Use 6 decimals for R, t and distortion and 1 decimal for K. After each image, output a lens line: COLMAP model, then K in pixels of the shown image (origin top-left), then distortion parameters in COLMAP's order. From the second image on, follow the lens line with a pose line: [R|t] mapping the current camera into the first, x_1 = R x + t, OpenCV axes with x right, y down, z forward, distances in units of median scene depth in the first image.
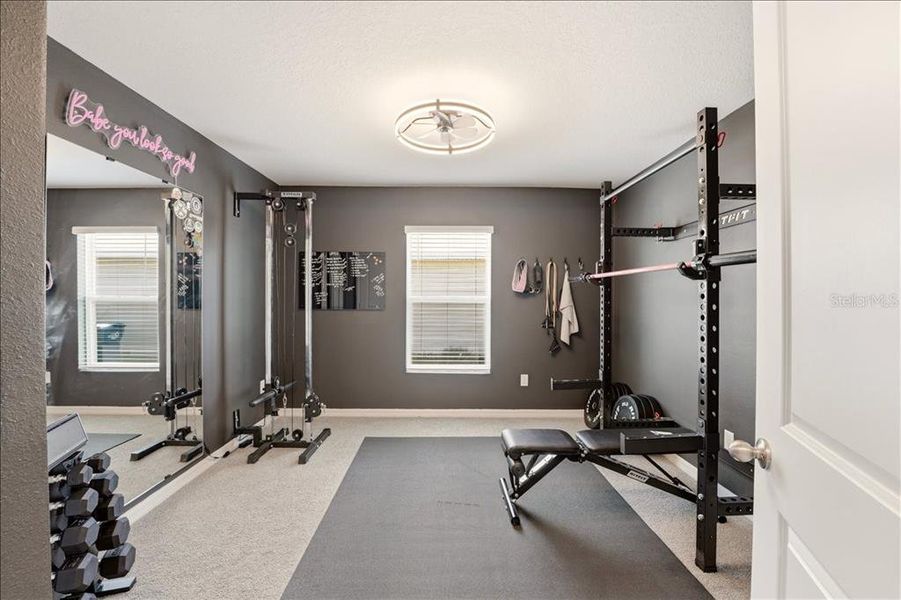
lens RADIAL K [[361.3, 0, 450.5], [0, 361.3, 300.0], [0, 0, 1]] dist [-0.031708, 0.004402]
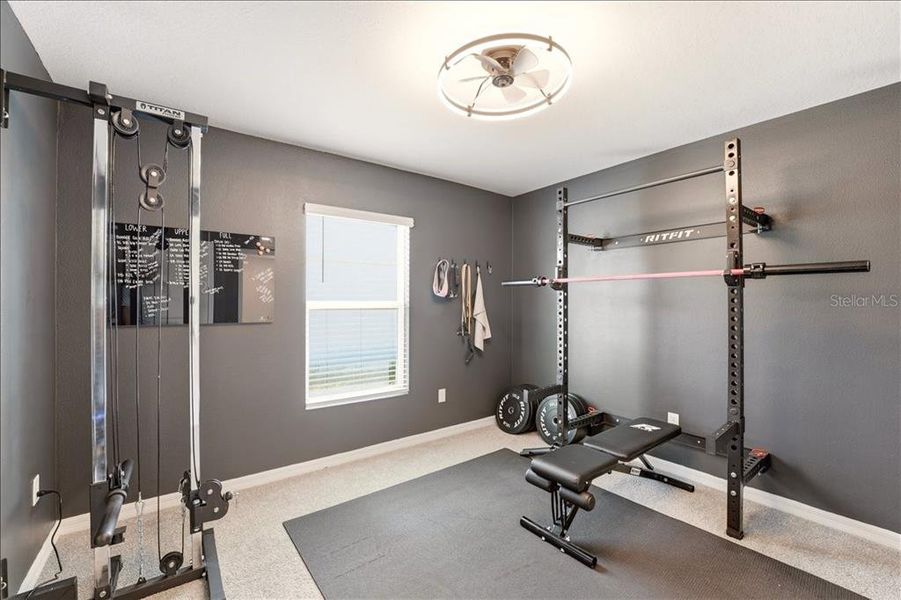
lens RADIAL K [[369.2, 0, 448.3], [0, 369.2, 300.4], [0, 0, 1]] dist [-0.033283, 0.004882]
pose [[0.813635, -0.003589, 0.581365, -0.319439], [0.010633, 0.999906, -0.008709, -0.004250], [-0.581279, 0.013268, 0.813596, 0.255055]]
